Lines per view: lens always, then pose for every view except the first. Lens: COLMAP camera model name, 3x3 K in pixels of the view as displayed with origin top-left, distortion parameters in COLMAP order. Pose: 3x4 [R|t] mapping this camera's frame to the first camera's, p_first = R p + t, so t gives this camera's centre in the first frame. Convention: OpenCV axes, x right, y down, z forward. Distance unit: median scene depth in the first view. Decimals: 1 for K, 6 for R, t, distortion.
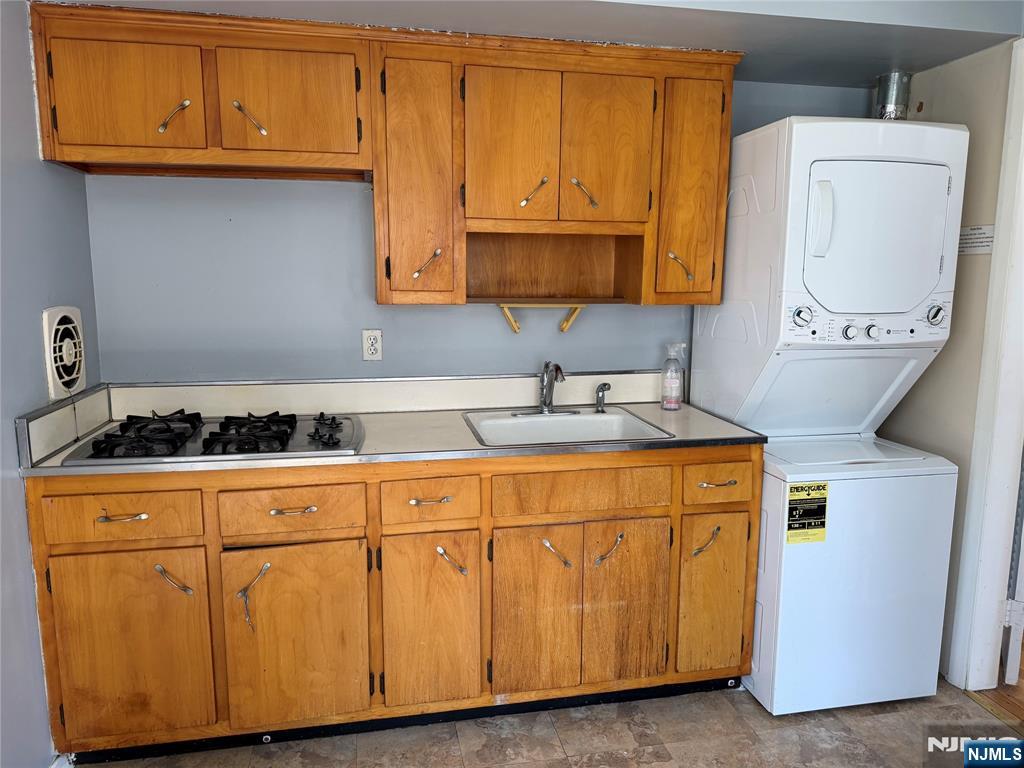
lens RADIAL K [[721.5, 0, 512.0], [0, 721.5, 384.0], [0, 0, 1]] dist [0.063800, -0.097961]
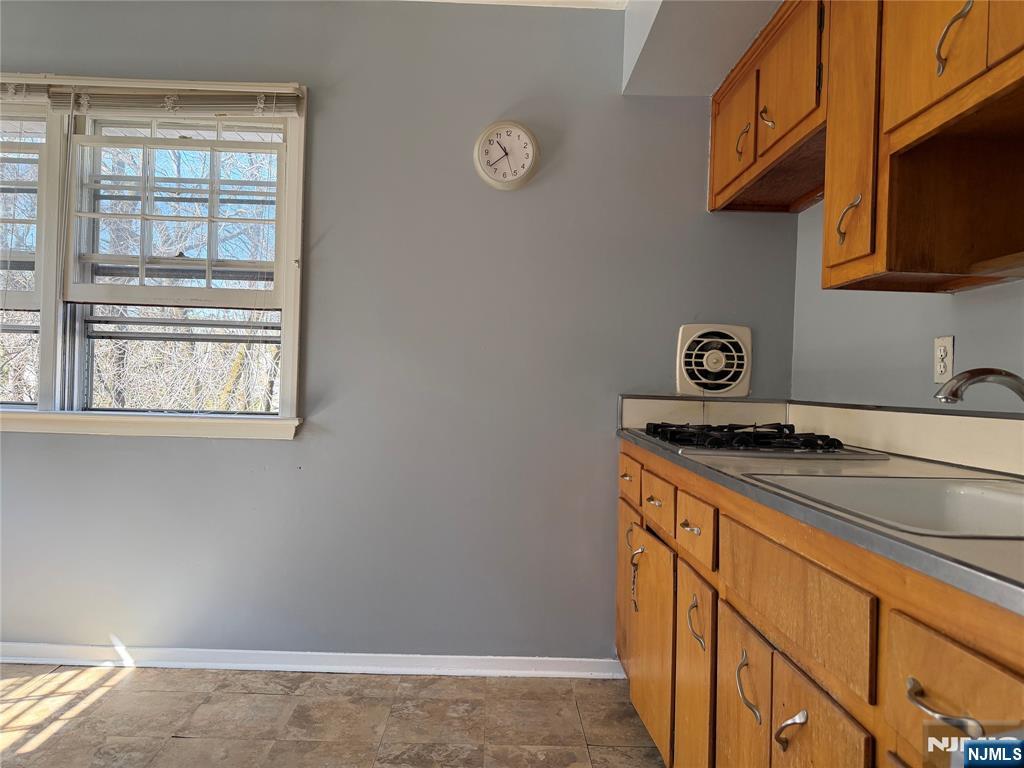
lens RADIAL K [[721.5, 0, 512.0], [0, 721.5, 384.0], [0, 0, 1]] dist [0.063800, -0.097961]
pose [[-0.179352, -0.013957, -0.983686, 0.659433], [-0.178661, 0.983735, 0.018617, 0.032549], [0.967426, 0.179085, -0.178928, 0.914278]]
